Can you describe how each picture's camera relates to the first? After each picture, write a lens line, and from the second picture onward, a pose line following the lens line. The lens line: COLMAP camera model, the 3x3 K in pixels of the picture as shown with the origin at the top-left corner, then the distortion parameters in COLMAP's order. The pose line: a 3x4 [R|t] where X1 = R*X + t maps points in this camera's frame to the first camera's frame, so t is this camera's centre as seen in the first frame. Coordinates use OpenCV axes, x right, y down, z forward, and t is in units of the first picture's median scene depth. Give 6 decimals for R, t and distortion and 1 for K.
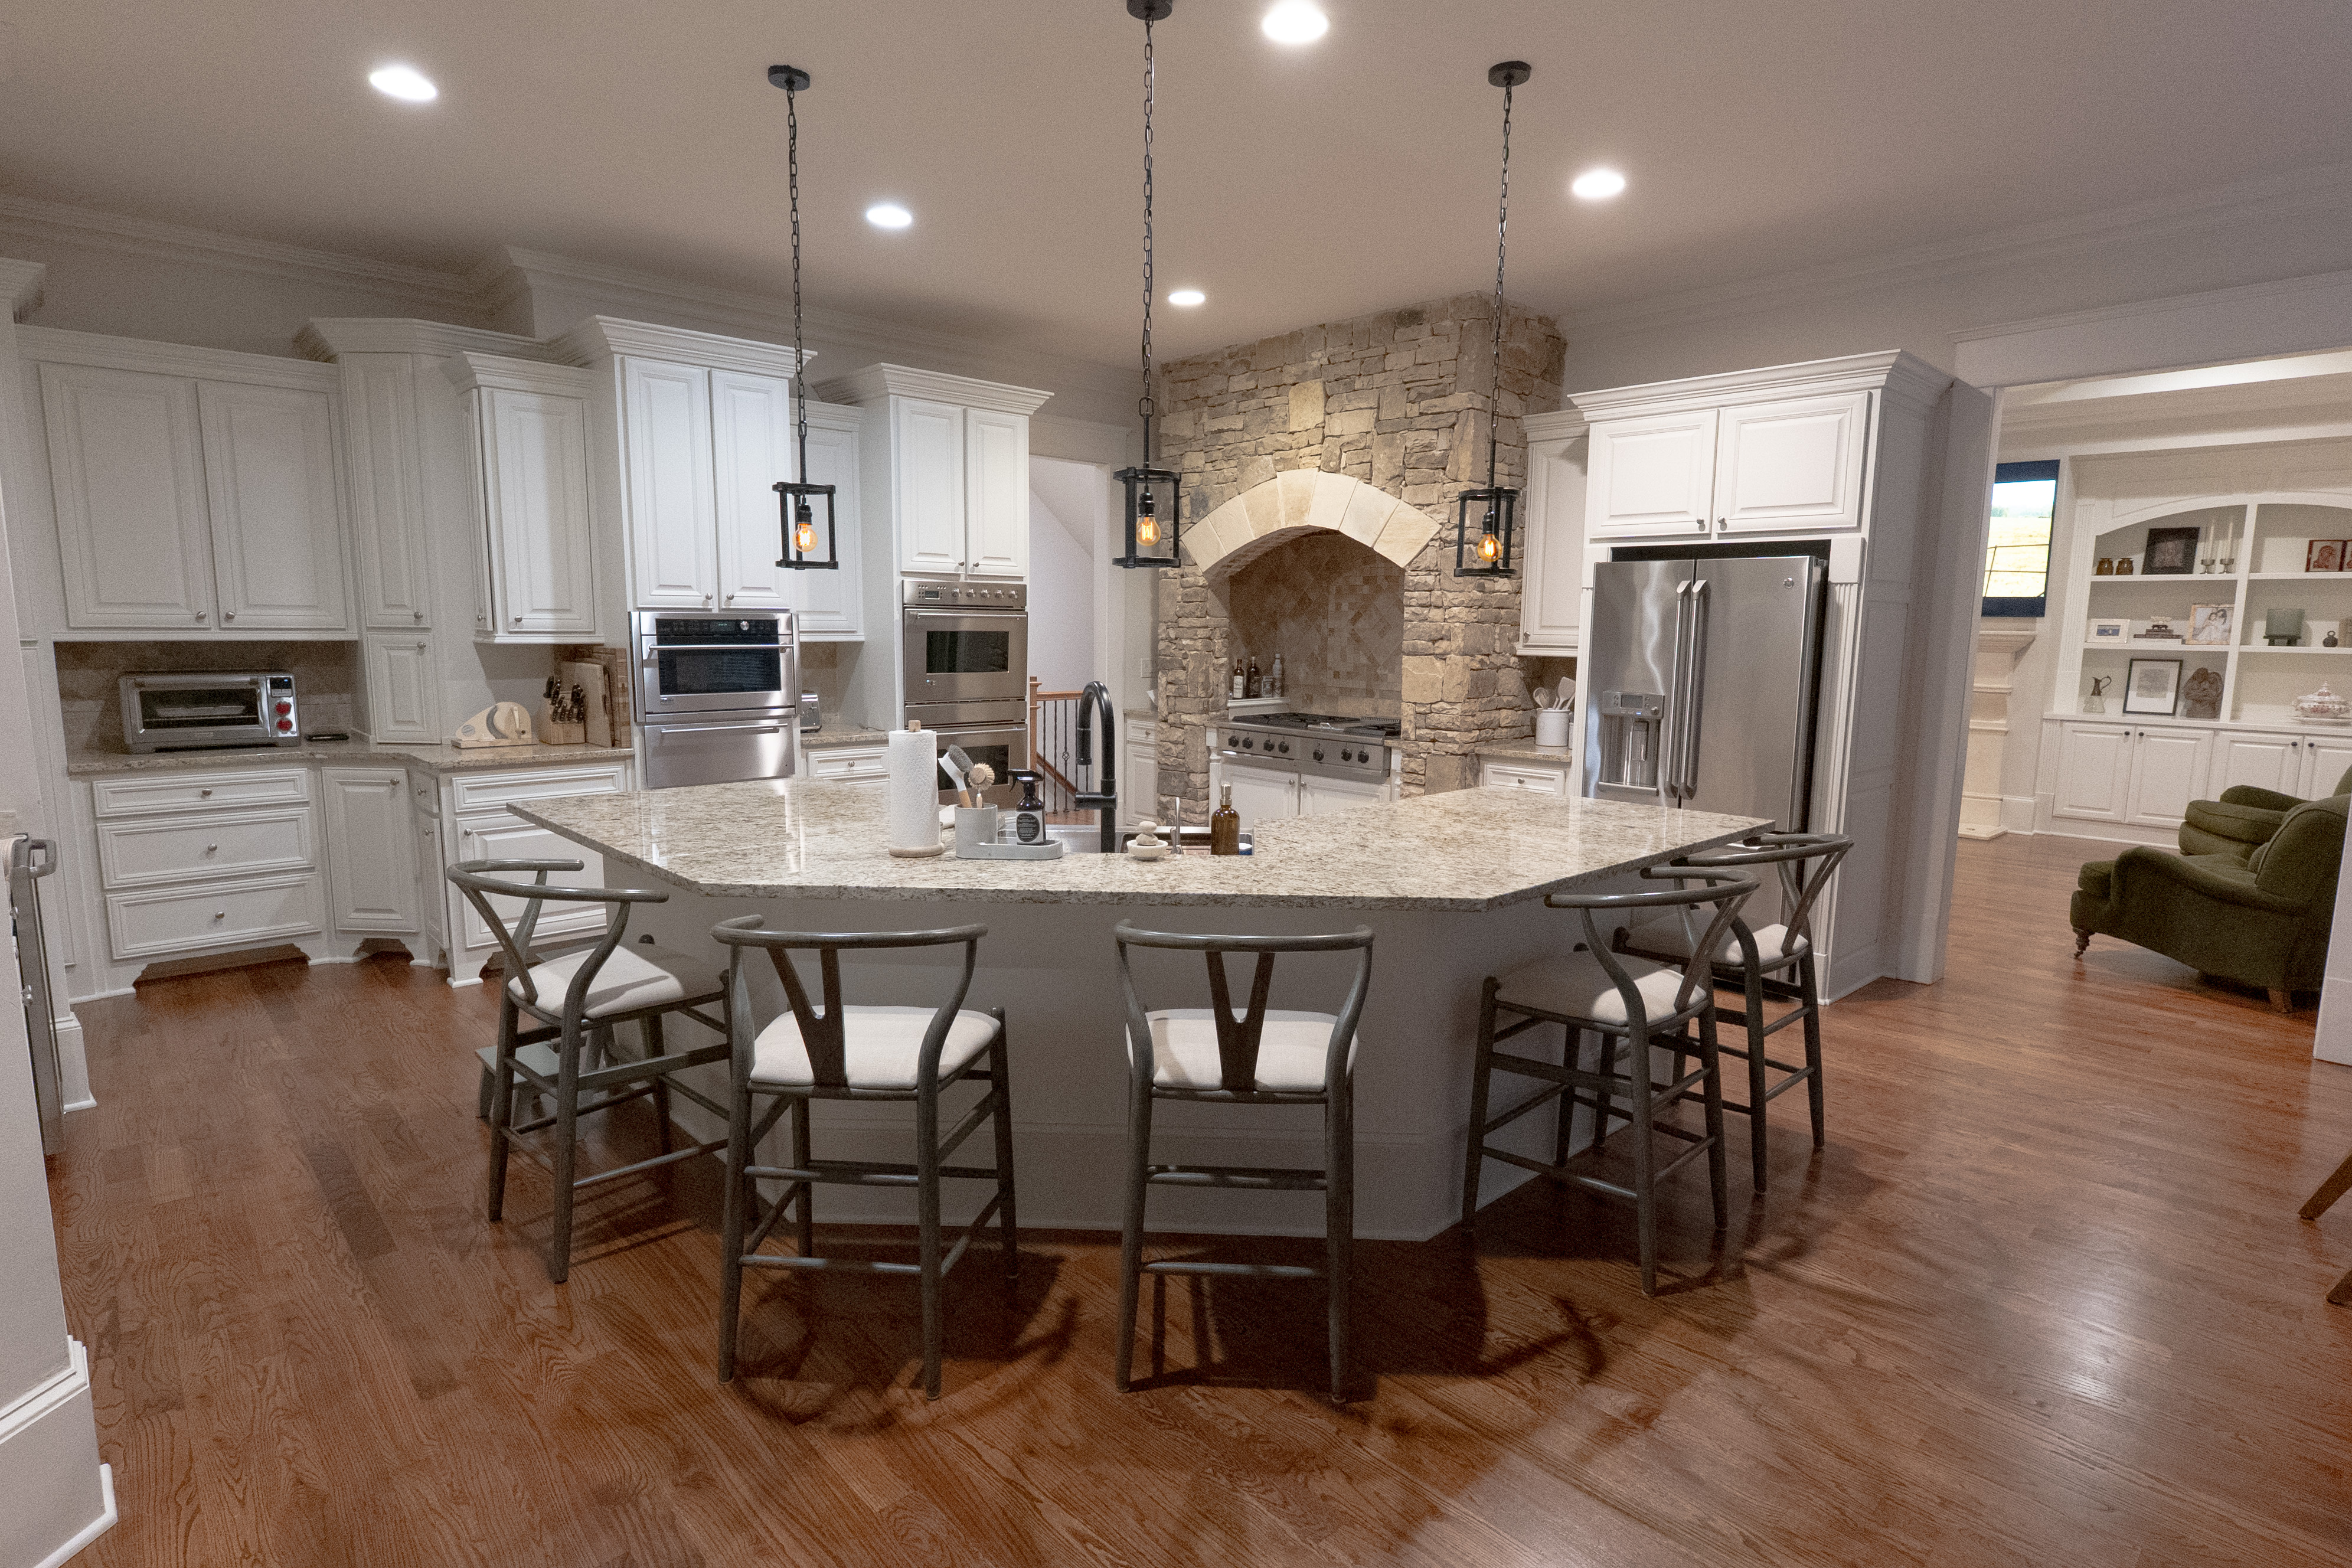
lens RADIAL K [[1207.7, 0, 1177.6], [0, 1207.7, 784.5], [0, 0, 1]] dist [0.000415, 0.000491]
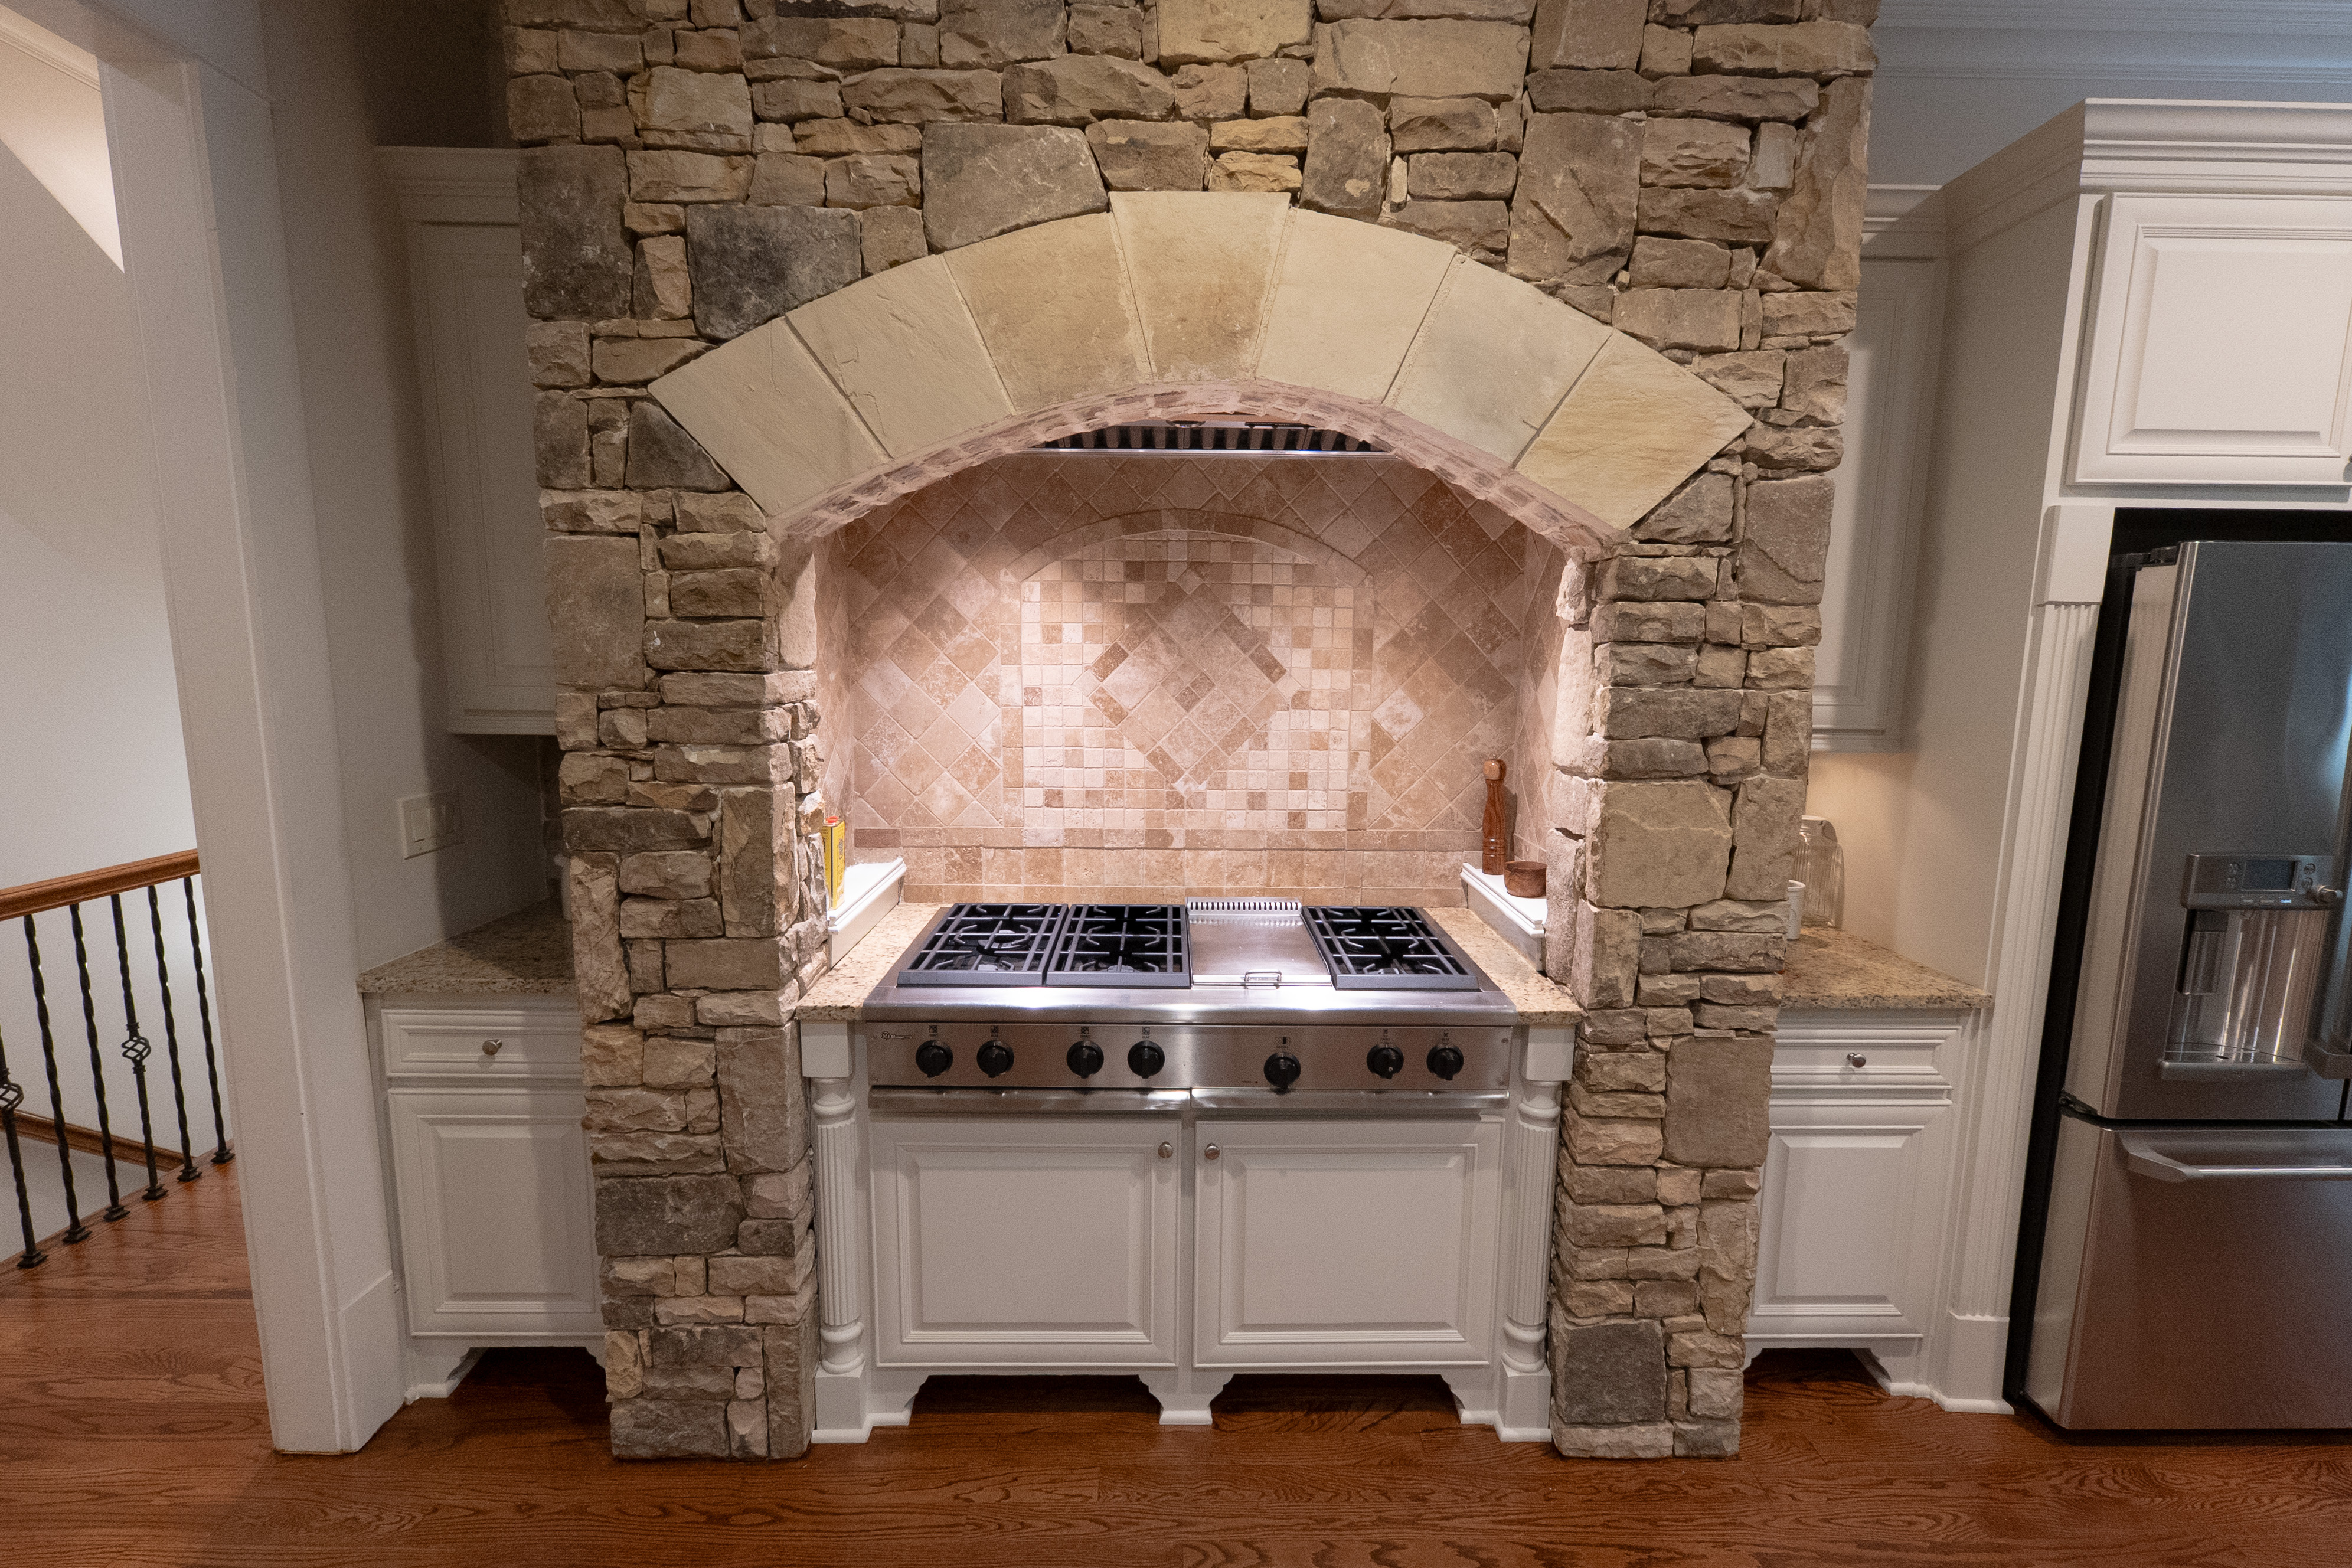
lens RADIAL K [[1030.4, 0, 1180.5], [0, 1030.4, 787.2], [0, 0, 1]] dist [0.002345, 0.000314]
pose [[0.662857, -0.109105, 0.740754, -0.113193], [0.098759, 0.993423, 0.057947, -0.125699], [-0.742205, 0.034746, 0.669272, 0.828020]]
